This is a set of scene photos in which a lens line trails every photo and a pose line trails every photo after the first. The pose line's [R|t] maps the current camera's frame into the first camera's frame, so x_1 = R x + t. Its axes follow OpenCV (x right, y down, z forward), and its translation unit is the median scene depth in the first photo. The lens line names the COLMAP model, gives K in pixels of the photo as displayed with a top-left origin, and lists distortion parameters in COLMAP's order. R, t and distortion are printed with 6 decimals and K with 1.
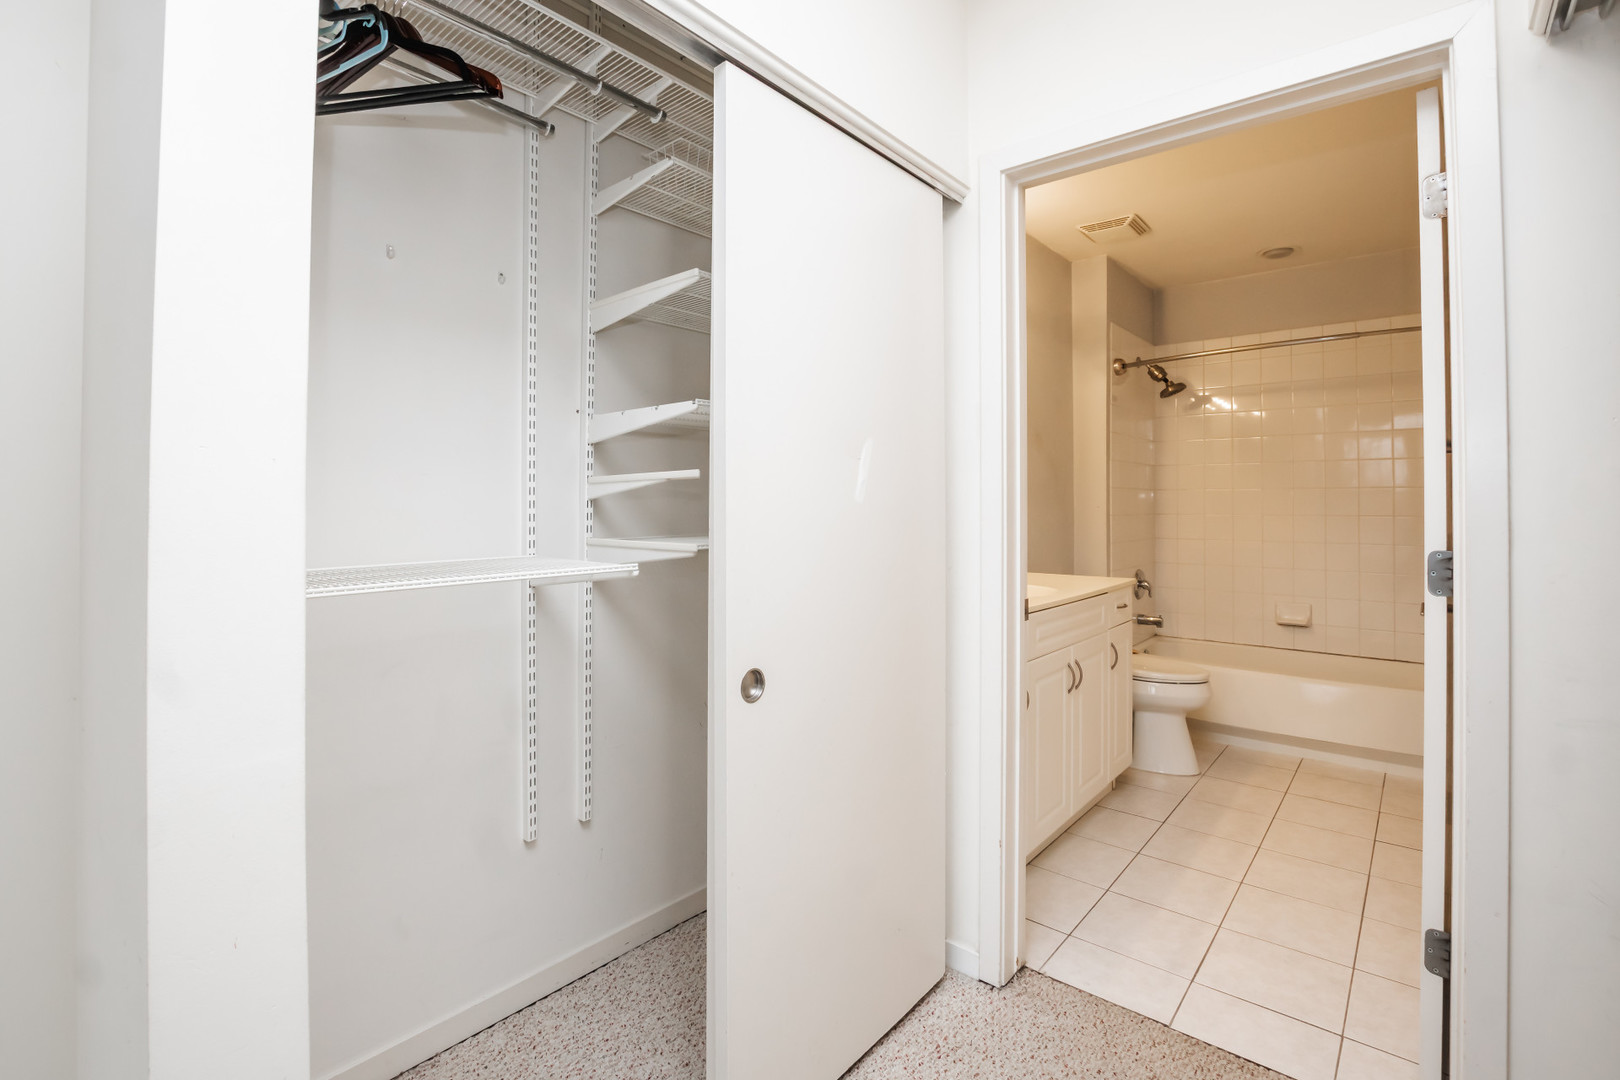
lens RADIAL K [[774.2, 0, 807.7], [0, 774.2, 514.9], [0, 0, 1]] dist [-0.002073, -0.000120]
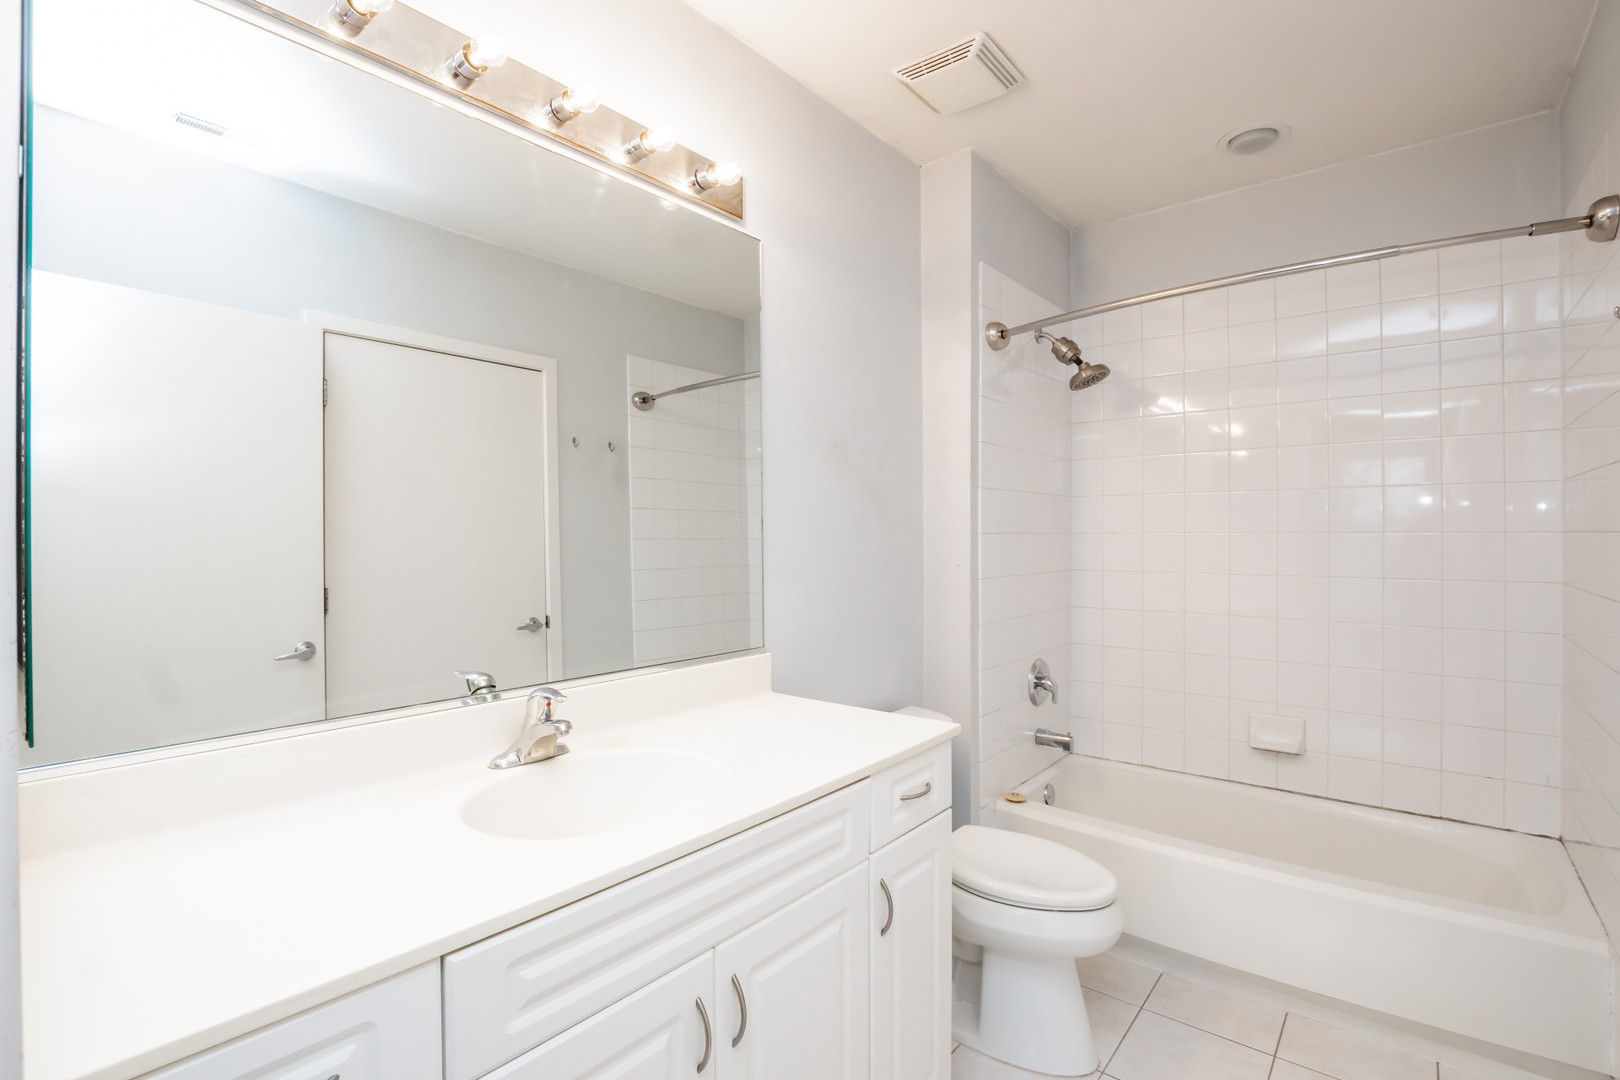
lens RADIAL K [[724.2, 0, 809.1], [0, 724.2, 551.2], [0, 0, 1]] dist [-0.033465, 0.000166]
pose [[0.999755, 0.002347, -0.022013, 0.263301], [-0.002125, 0.999947, 0.010094, -0.026064], [0.022036, -0.010044, 0.999707, 0.419545]]
